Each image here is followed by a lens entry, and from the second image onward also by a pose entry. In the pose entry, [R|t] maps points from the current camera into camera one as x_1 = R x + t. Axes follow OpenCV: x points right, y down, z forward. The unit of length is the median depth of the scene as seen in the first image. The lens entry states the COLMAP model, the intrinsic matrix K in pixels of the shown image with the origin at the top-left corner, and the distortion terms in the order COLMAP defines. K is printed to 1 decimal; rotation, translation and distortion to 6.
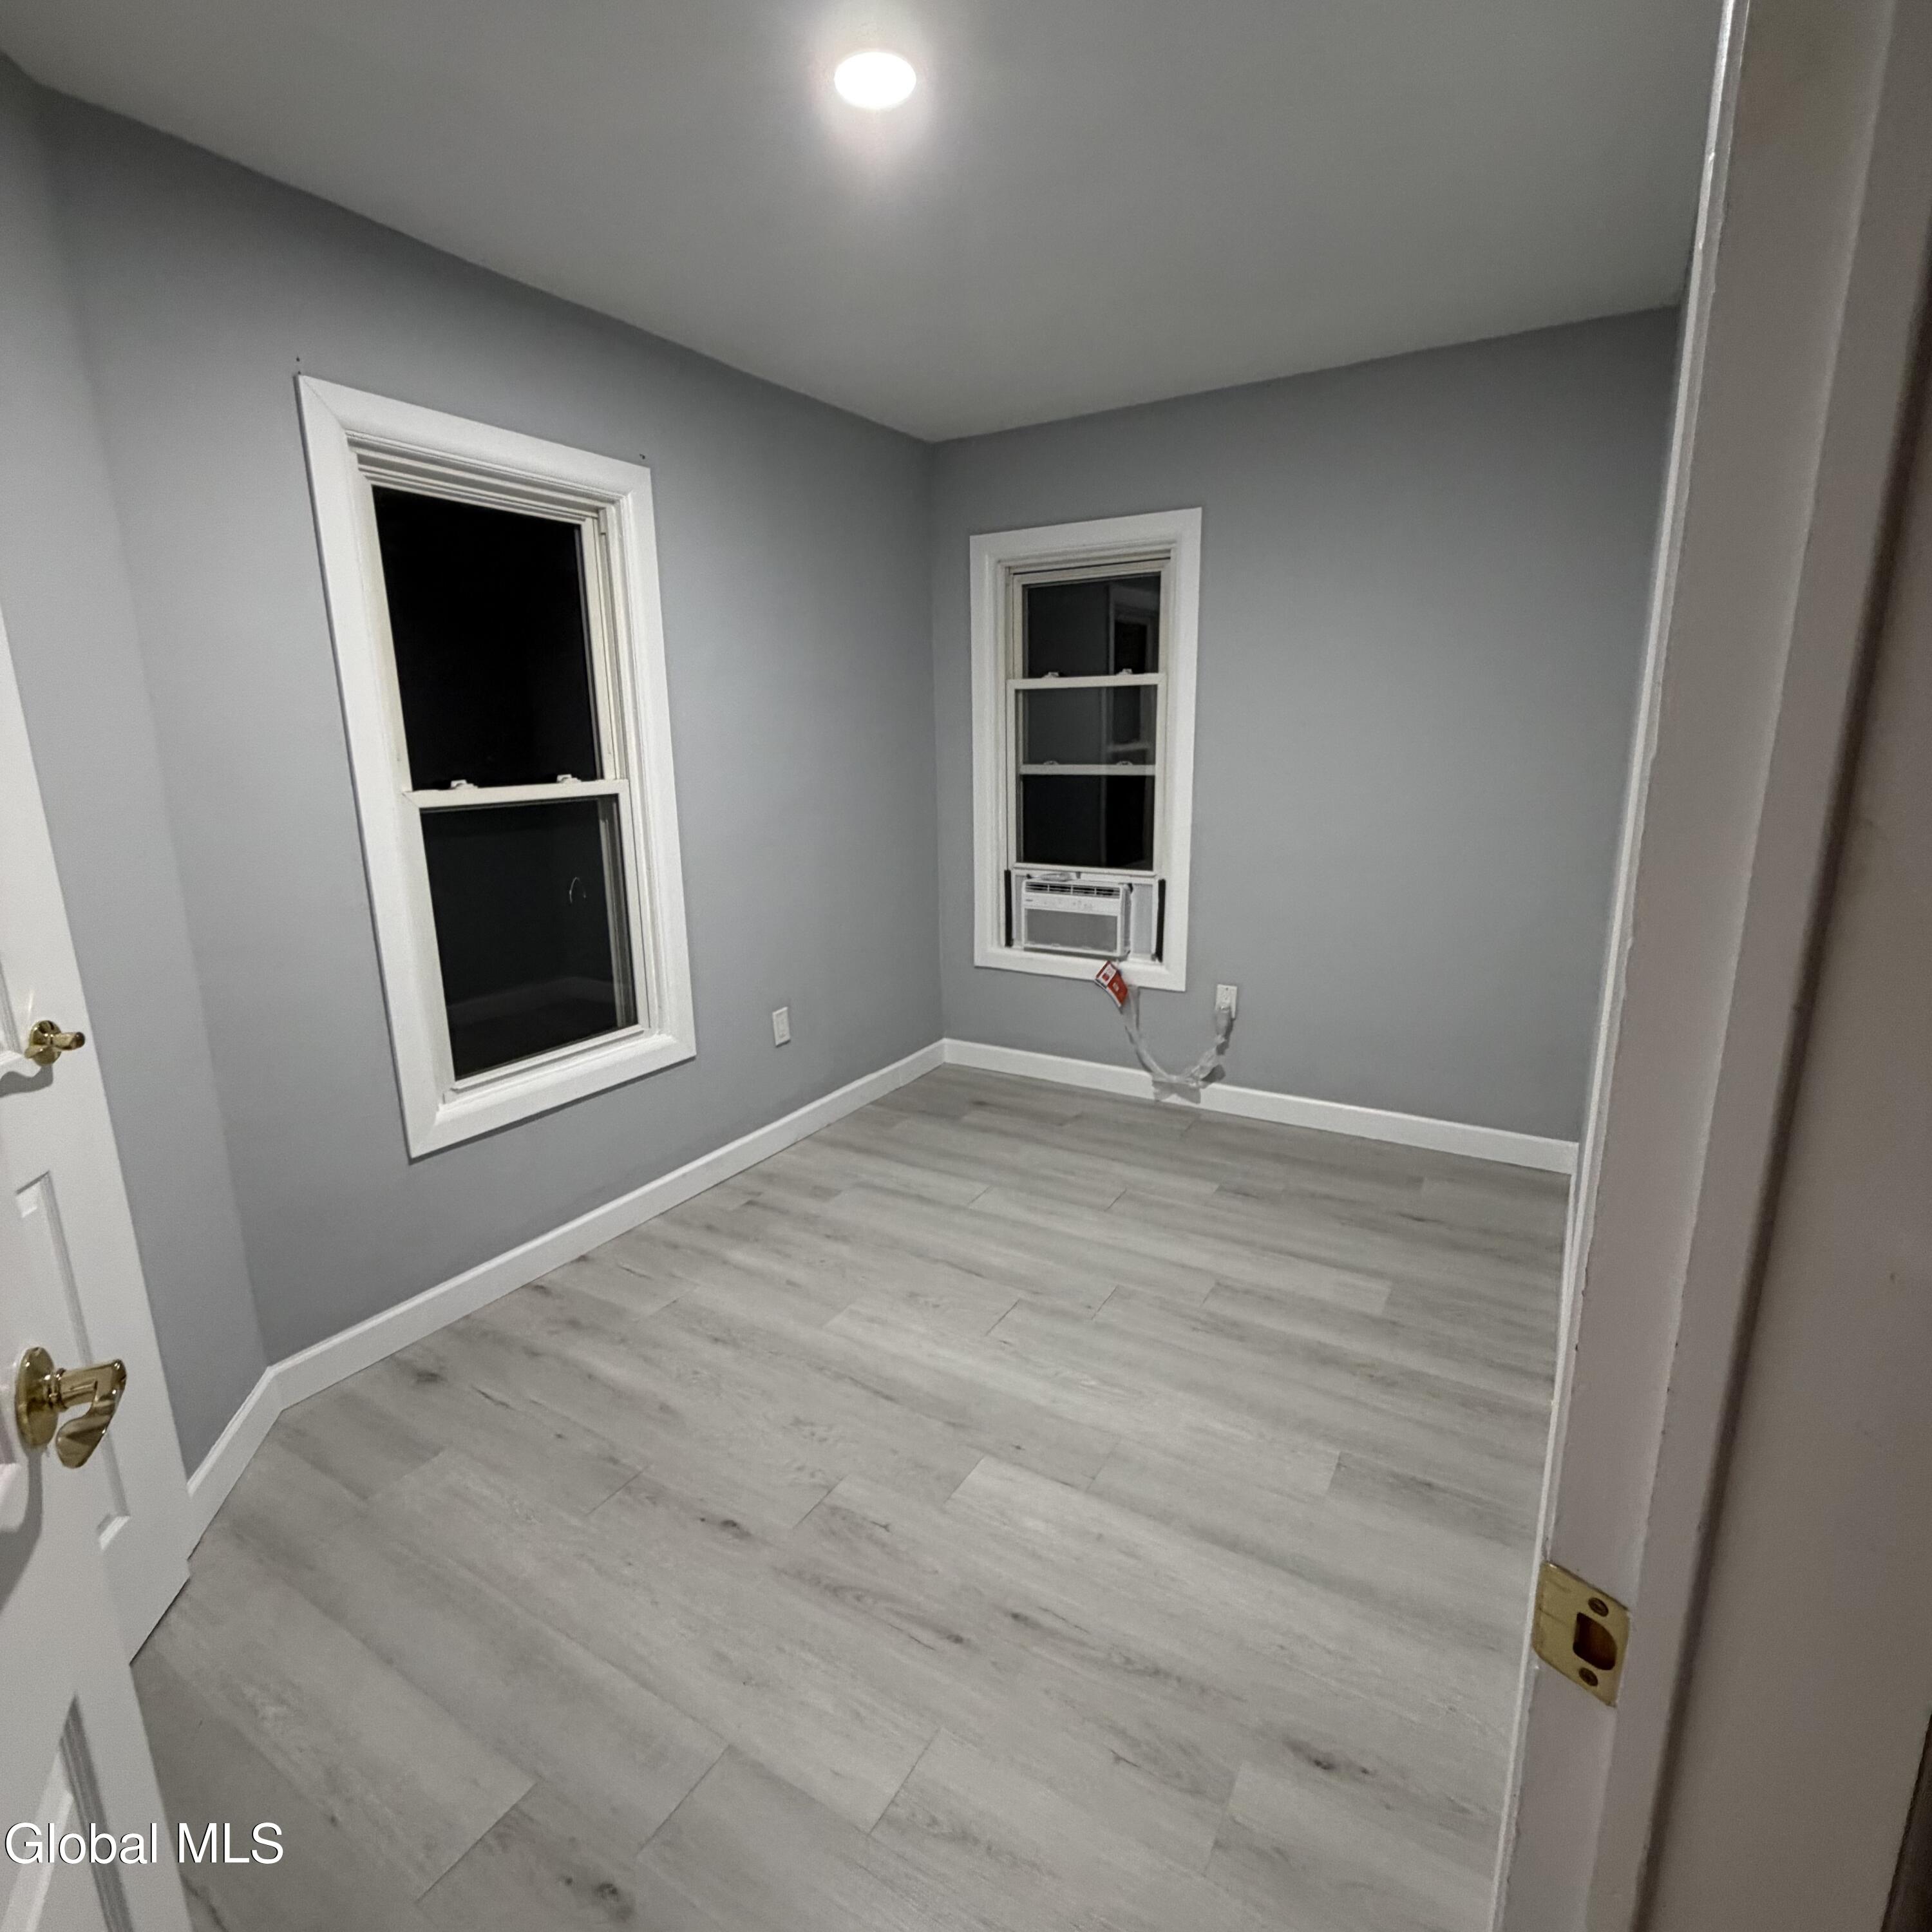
lens RADIAL K [[1066.9, 0, 975.7], [0, 1066.9, 965.8], [0, 0, 1]] dist [-0.029894, -0.000318]
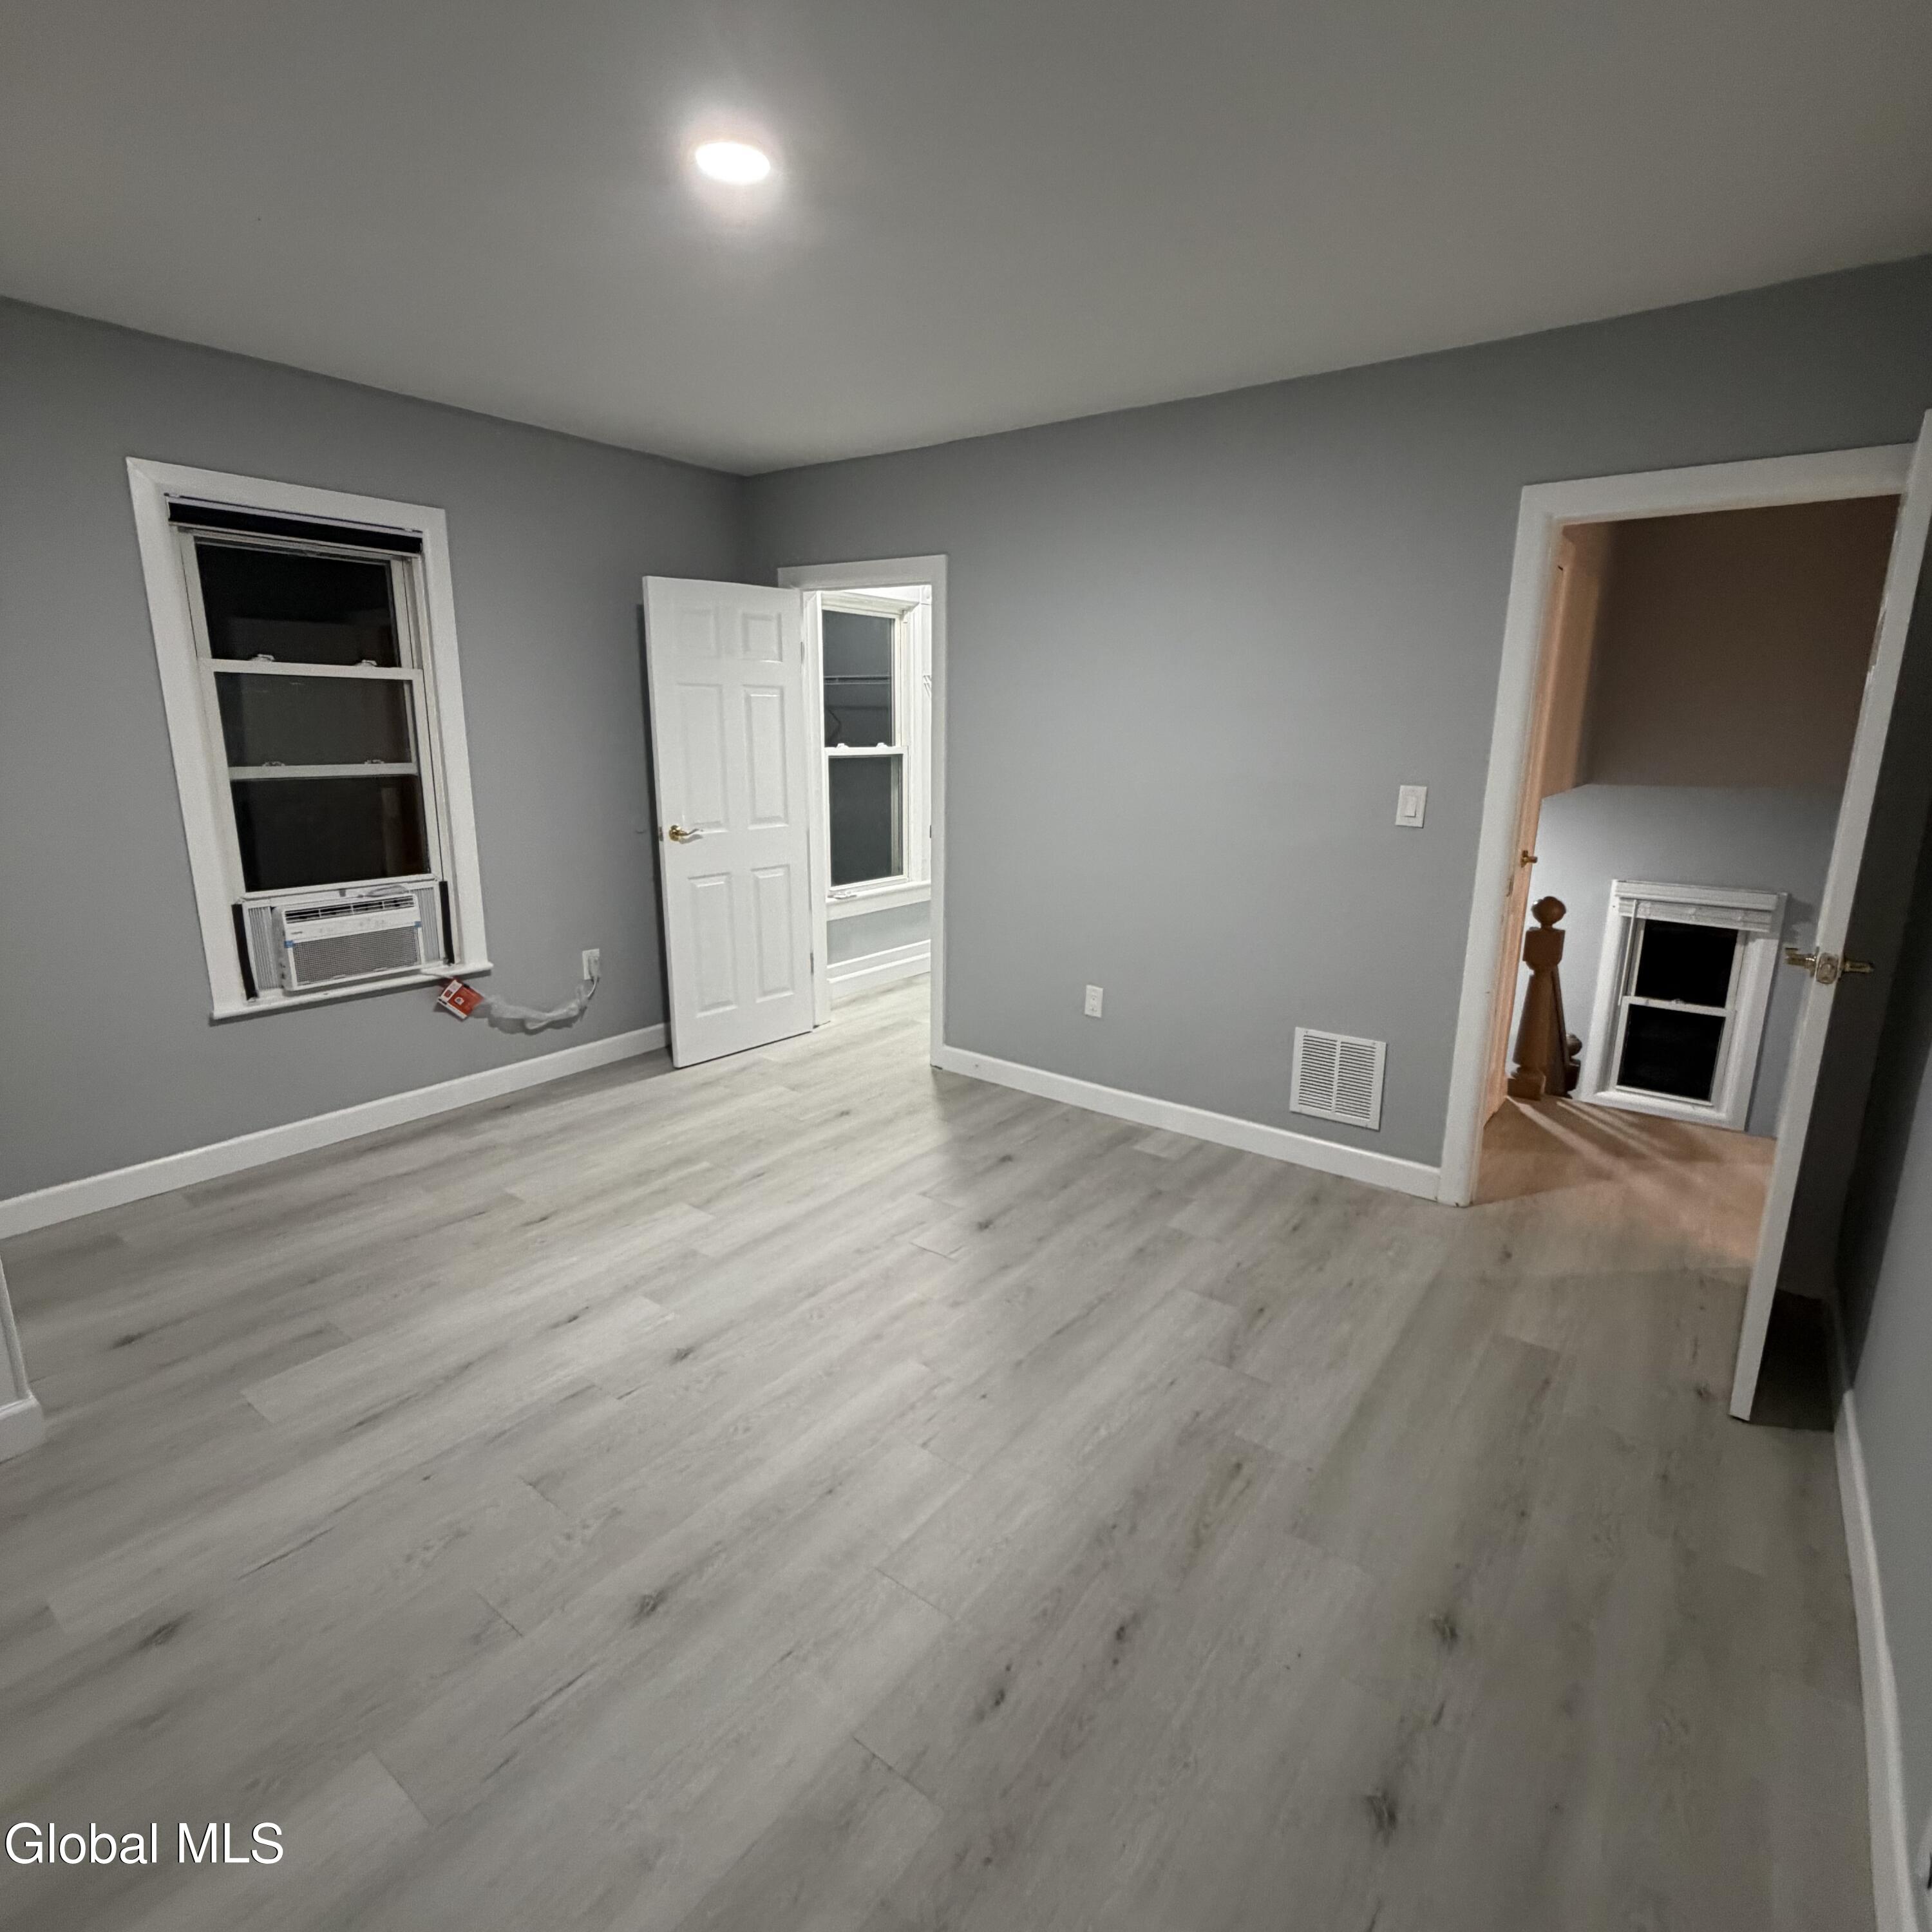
lens RADIAL K [[1030.5, 0, 964.6], [0, 1030.5, 957.2], [0, 0, 1]] dist [0.000462, 0.000492]
pose [[0.136393, -0.204497, 0.969318, -0.663160], [0.211451, 0.961923, 0.173184, -0.073036], [-0.967825, 0.181342, 0.174441, 0.372468]]
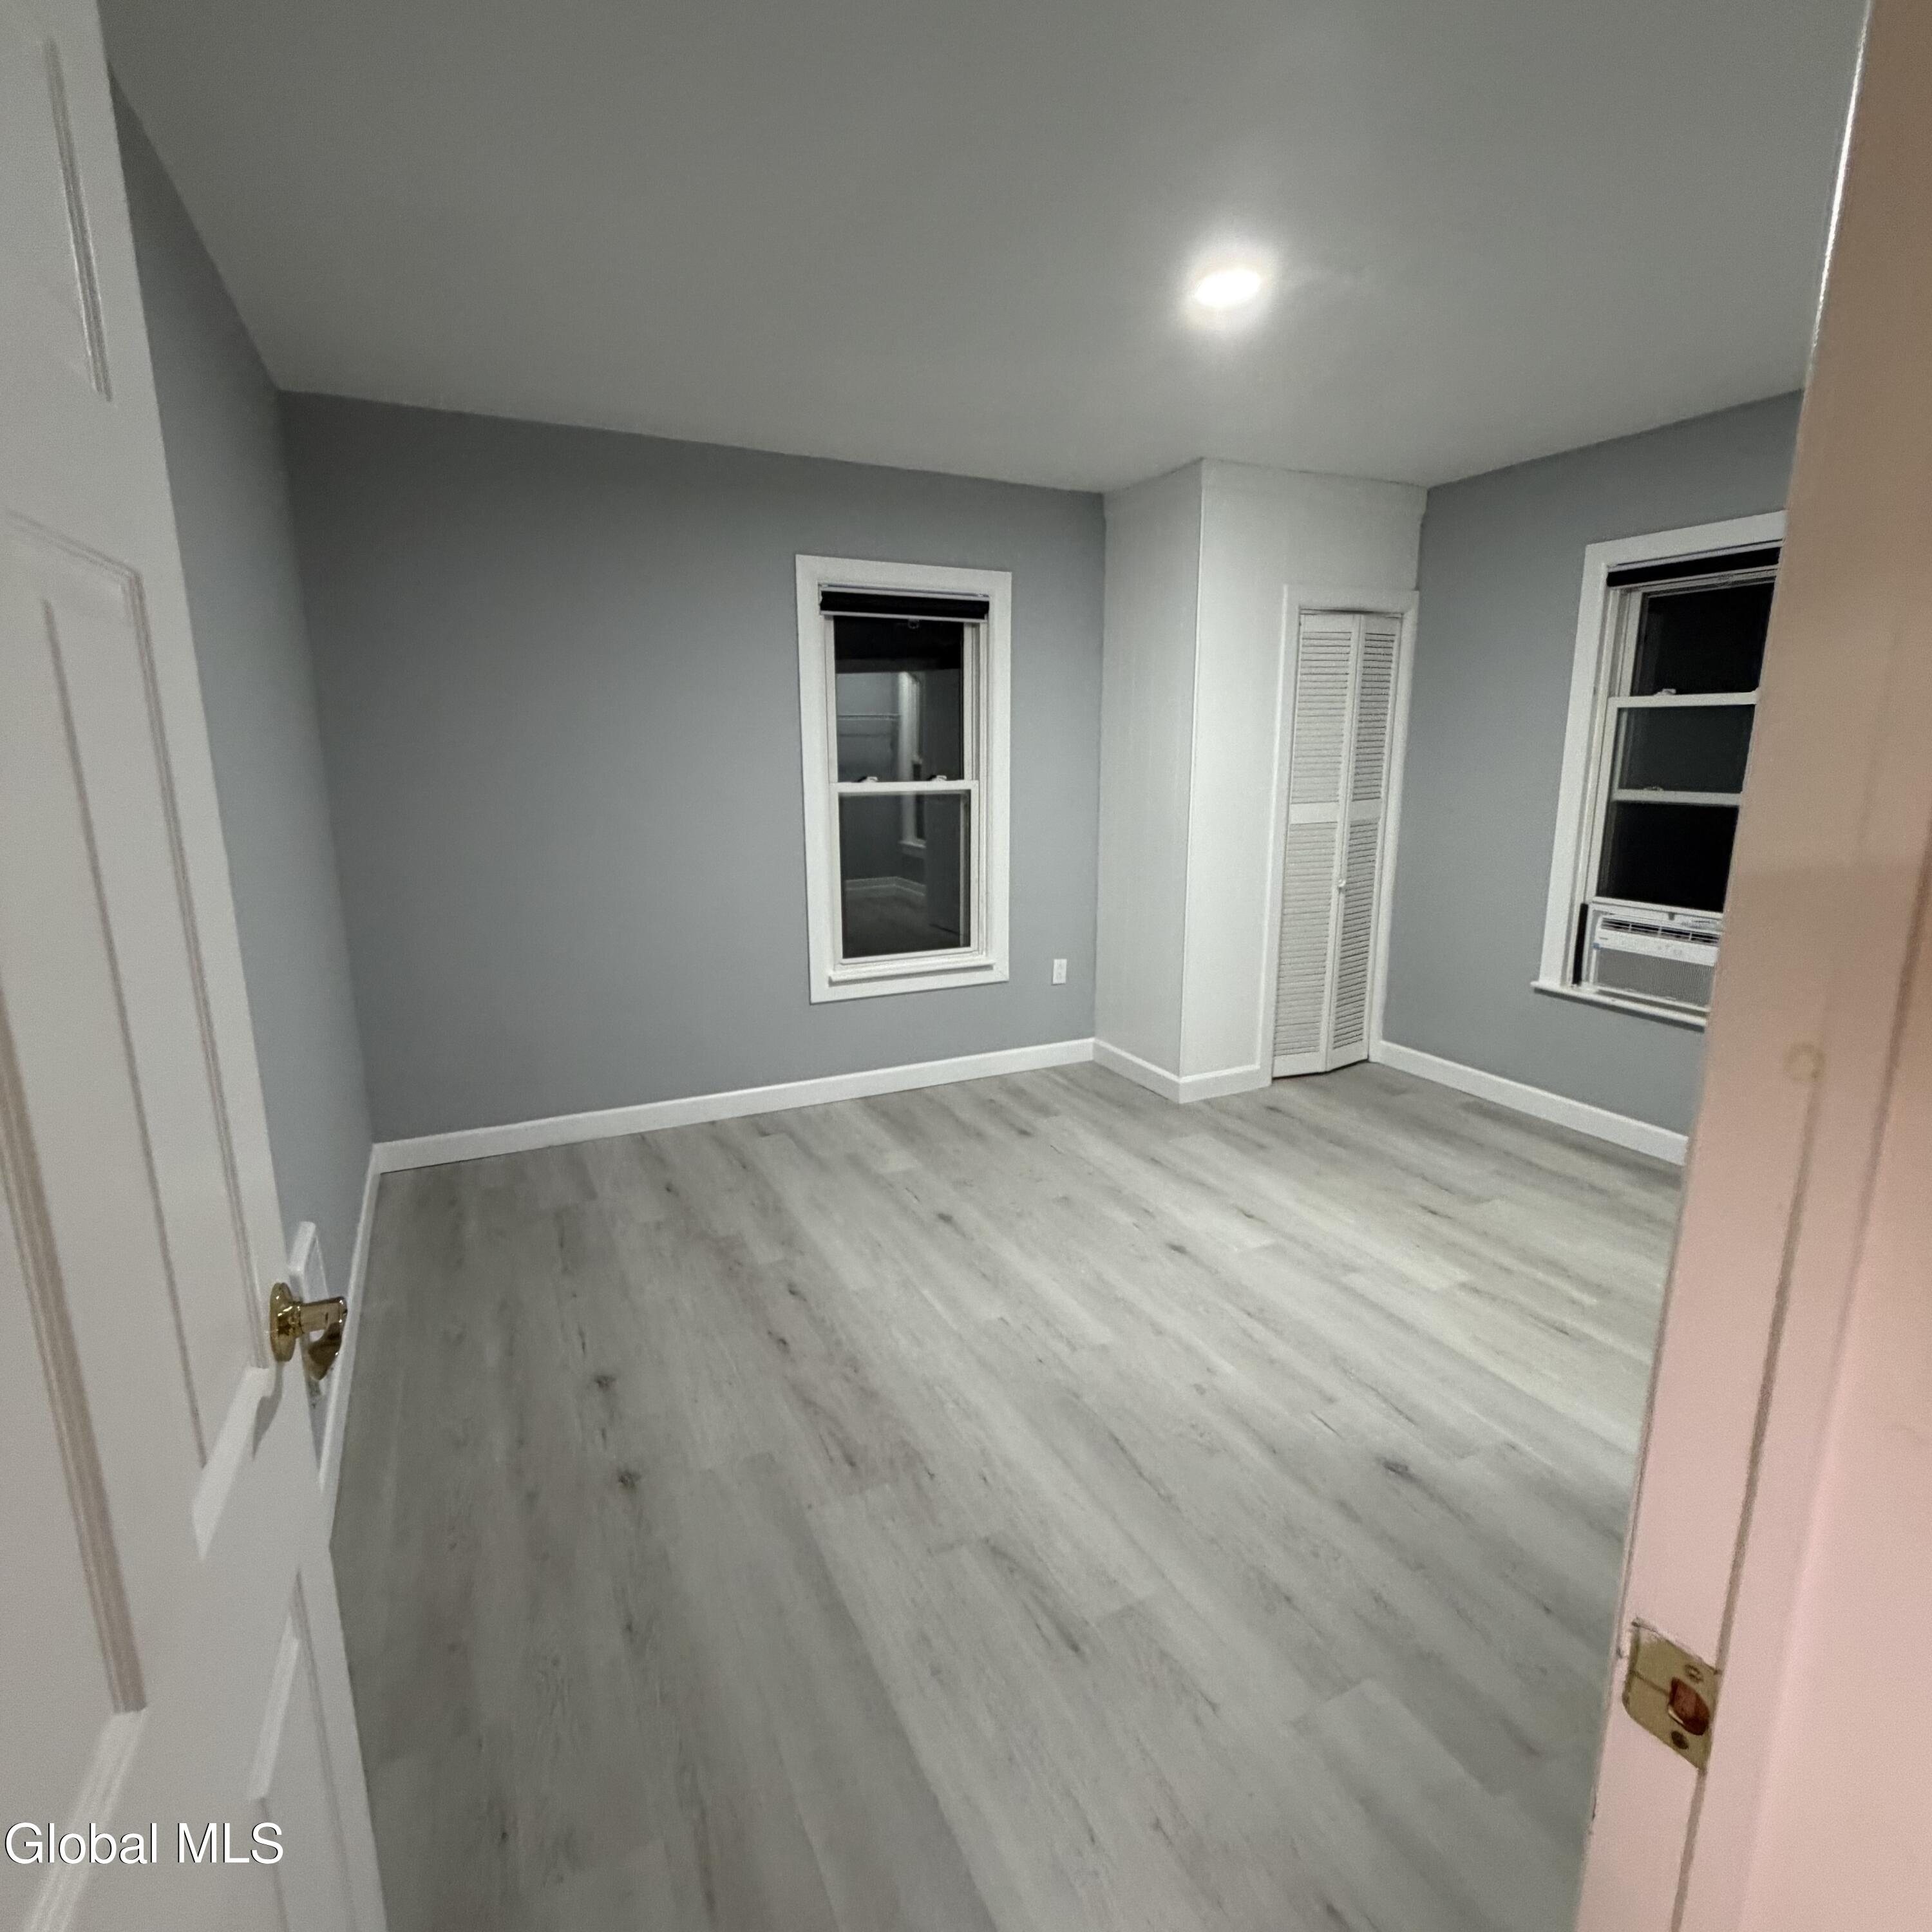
lens RADIAL K [[1030.5, 0, 964.6], [0, 1030.5, 957.2], [0, 0, 1]] dist [0.000462, 0.000492]
pose [[0.821767, 0.126200, -0.555673, 0.095239], [-0.135197, 0.990503, 0.025018, 0.006979], [0.553553, 0.054566, 0.831025, -0.038928]]
